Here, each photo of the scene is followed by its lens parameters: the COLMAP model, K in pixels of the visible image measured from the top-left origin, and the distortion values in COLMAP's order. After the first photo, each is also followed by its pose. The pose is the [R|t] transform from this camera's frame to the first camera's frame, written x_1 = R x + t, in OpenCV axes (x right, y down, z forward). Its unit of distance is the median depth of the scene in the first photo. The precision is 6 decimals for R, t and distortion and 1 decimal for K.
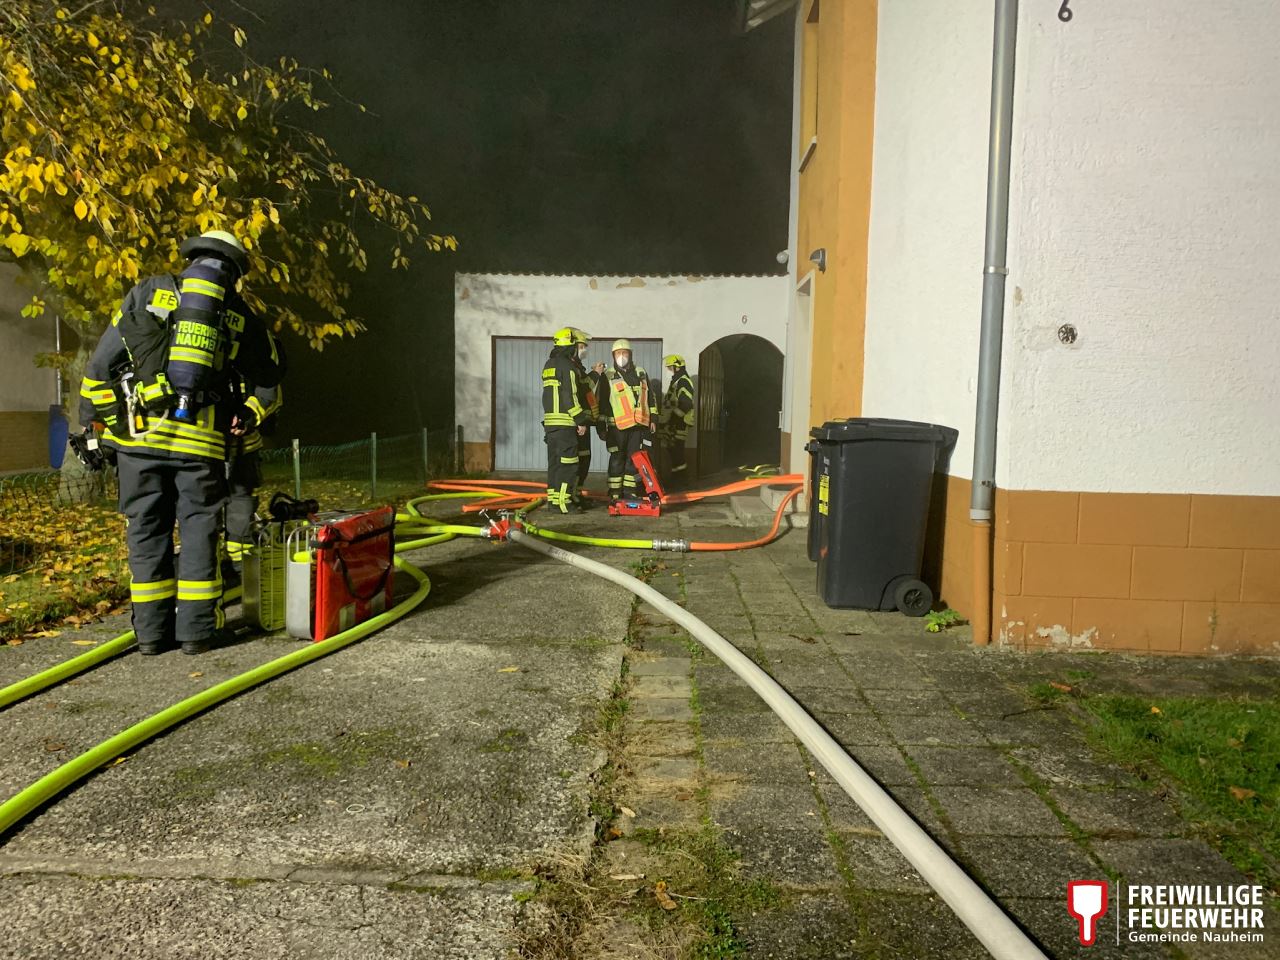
lens RADIAL K [[978.0, 0, 640.0], [0, 978.0, 480.0], [0, 0, 1]] dist [0.009546, -0.002806]
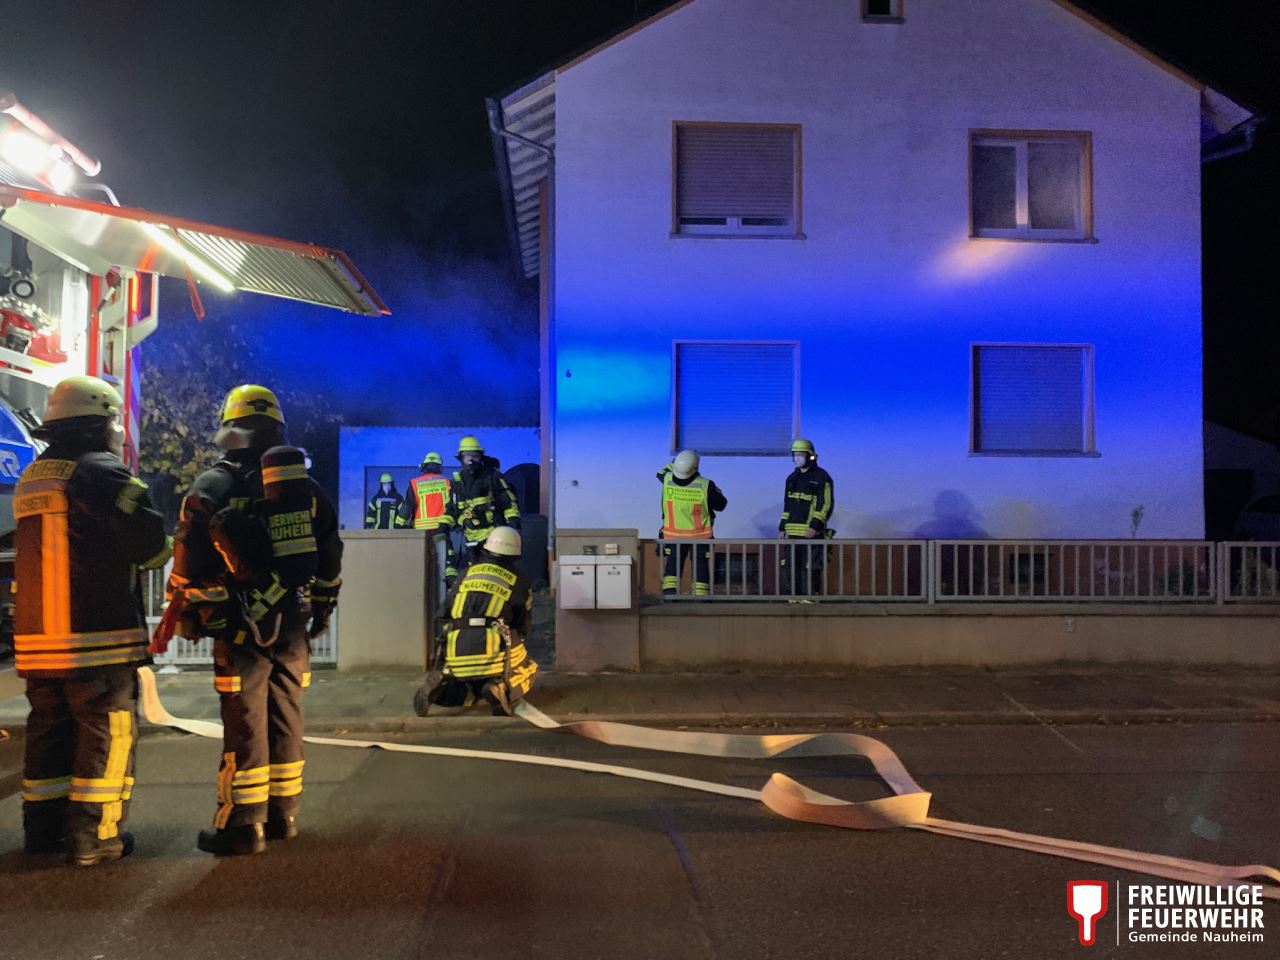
lens RADIAL K [[978.0, 0, 640.0], [0, 978.0, 480.0], [0, 0, 1]] dist [0.009546, -0.002806]
pose [[0.991294, -0.015873, 0.130704, 0.105012], [0.029229, 0.994467, -0.100905, 0.057235], [-0.128380, 0.103847, 0.986273, -0.773438]]
